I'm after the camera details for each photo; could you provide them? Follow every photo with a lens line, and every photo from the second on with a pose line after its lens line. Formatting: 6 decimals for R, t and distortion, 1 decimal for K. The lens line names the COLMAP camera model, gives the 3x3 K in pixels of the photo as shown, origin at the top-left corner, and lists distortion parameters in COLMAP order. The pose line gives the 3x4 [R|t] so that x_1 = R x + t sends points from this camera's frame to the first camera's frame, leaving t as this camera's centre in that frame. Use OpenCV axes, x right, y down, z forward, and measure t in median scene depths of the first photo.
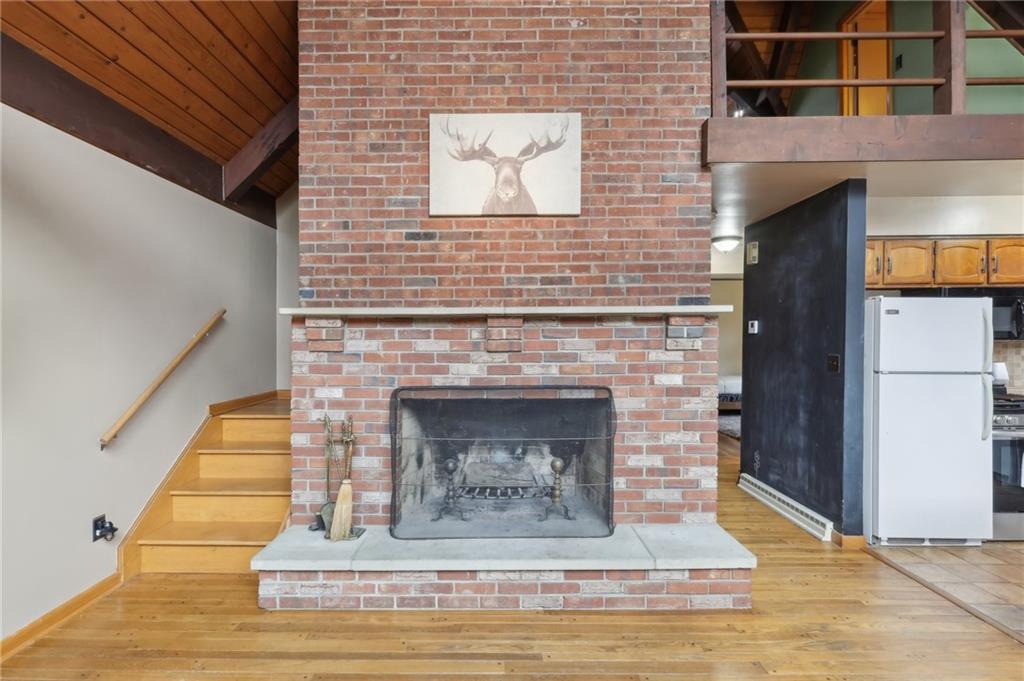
lens RADIAL K [[498.0, 0, 505.9], [0, 498.0, 337.4], [0, 0, 1]] dist [-0.002294, 0.000123]
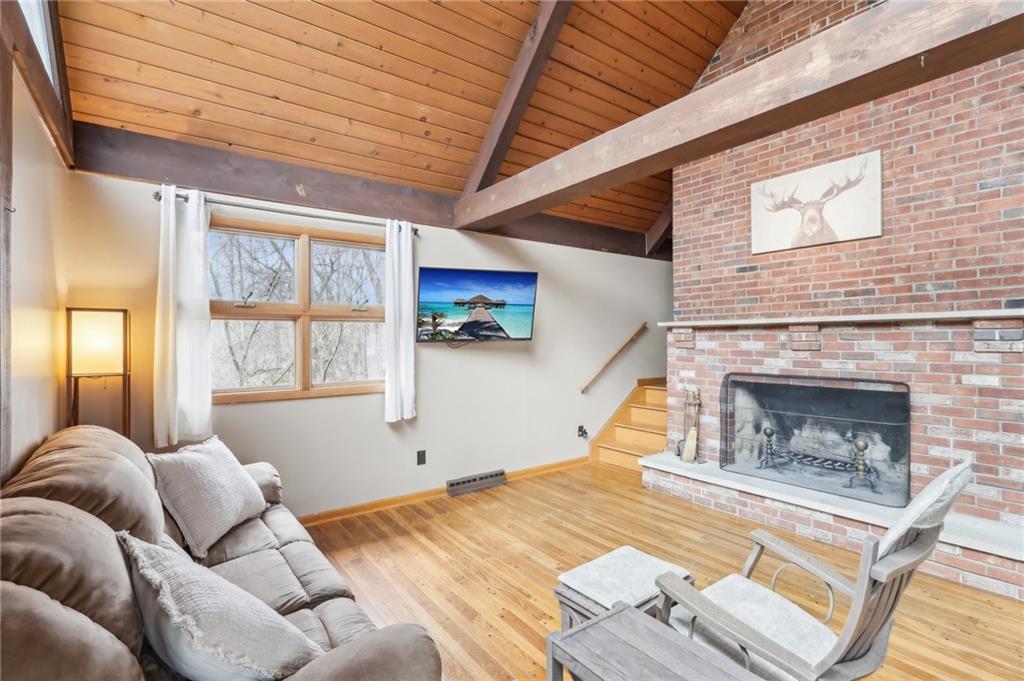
lens RADIAL K [[472.6, 0, 510.0], [0, 472.6, 338.7], [0, 0, 1]] dist [0.000613, 0.000185]
pose [[0.605053, -0.000579, -0.796185, 0.508264], [0.005126, 0.999982, 0.003168, -0.010143], [0.796169, -0.005998, 0.605045, -0.379775]]
